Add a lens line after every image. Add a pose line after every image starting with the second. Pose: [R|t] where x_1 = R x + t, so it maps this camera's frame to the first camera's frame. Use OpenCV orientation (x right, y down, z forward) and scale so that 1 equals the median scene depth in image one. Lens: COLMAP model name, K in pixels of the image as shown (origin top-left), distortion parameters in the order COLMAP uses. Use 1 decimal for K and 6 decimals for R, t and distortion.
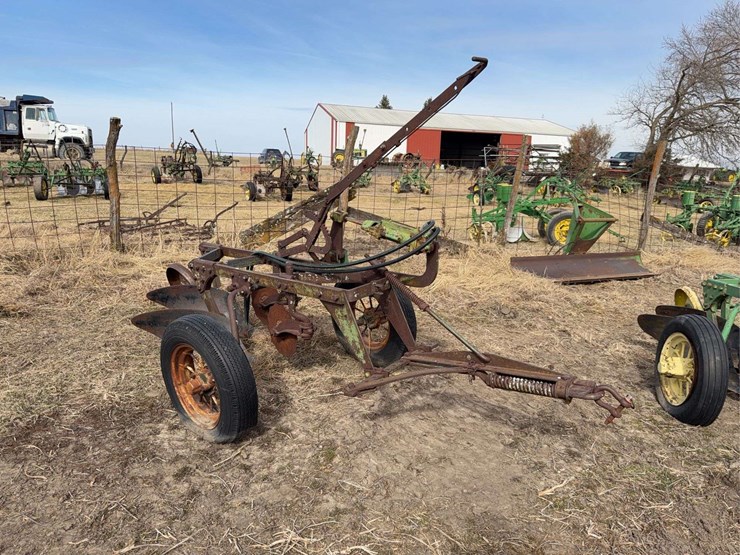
lens RADIAL K [[567.7, 0, 370.0], [0, 567.7, 277.5], [0, 0, 1]] dist [0.226195, -0.501710]
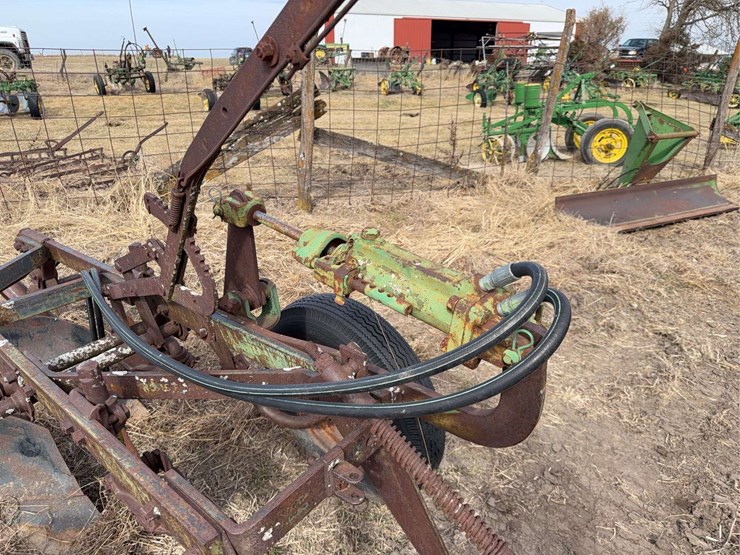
lens RADIAL K [[542.7, 0, 365.8], [0, 542.7, 280.8], [0, 0, 1]] dist [0.044041, -0.066911]
pose [[0.999322, -0.036646, 0.003561, 0.005211], [0.035341, 0.981851, 0.186331, -0.027462], [-0.010325, -0.186079, 0.982481, 0.143025]]
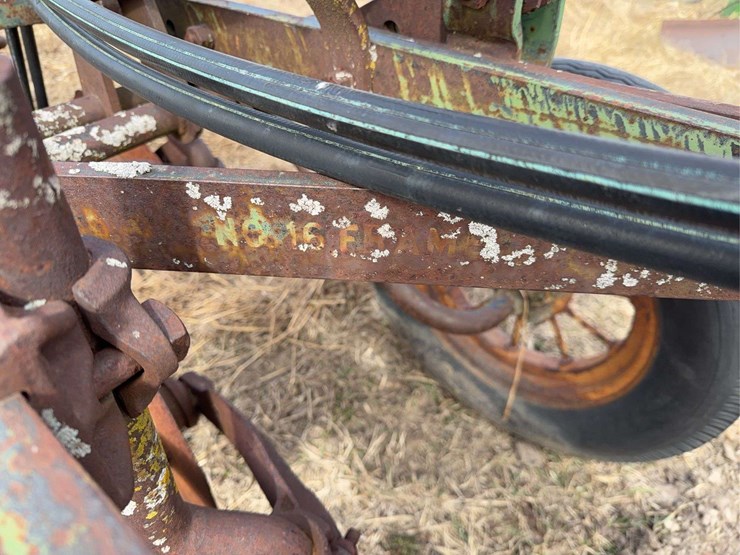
lens RADIAL K [[542.7, 0, 365.8], [0, 542.7, 280.8], [0, 0, 1]] dist [0.044041, -0.066911]
pose [[0.997459, 0.015977, 0.069425, -0.021358], [-0.043878, 0.905524, 0.422019, -0.007189], [-0.056123, -0.423993, 0.903925, 0.195149]]
